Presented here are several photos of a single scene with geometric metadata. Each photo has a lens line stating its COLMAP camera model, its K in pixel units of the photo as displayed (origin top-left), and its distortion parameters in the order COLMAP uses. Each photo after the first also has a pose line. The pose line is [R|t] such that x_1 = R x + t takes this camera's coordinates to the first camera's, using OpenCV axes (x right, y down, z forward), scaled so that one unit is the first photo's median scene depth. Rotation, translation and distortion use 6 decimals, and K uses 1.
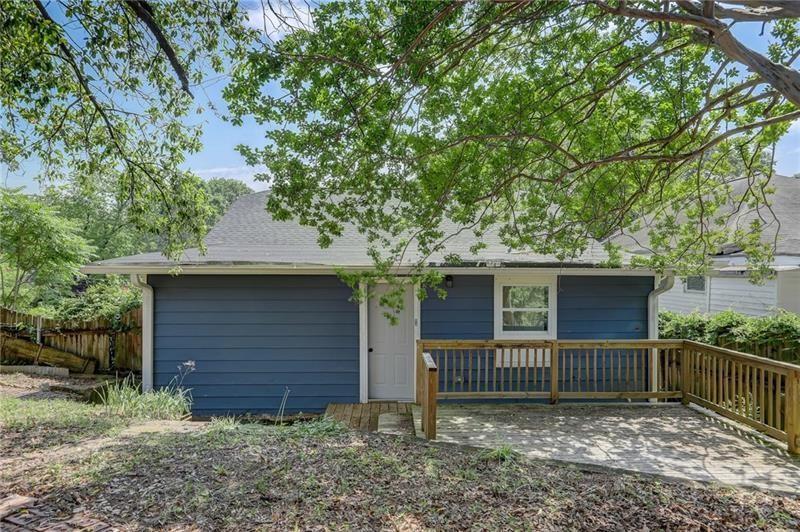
lens RADIAL K [[545.1, 0, 400.0], [0, 545.1, 267.1], [0, 0, 1]] dist [-0.000274, 0.000366]
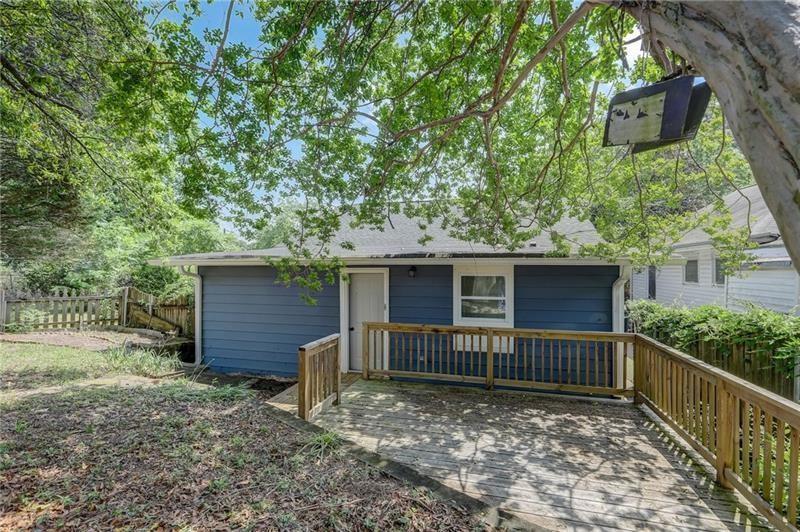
lens RADIAL K [[392.1, 0, 398.6], [0, 392.1, 266.6], [0, 0, 1]] dist [0.001211, 0.000685]
pose [[0.947776, -0.003766, -0.318913, 0.355284], [0.001458, 0.999971, -0.007475, 0.024281], [0.318932, 0.006620, 0.947754, 0.244326]]
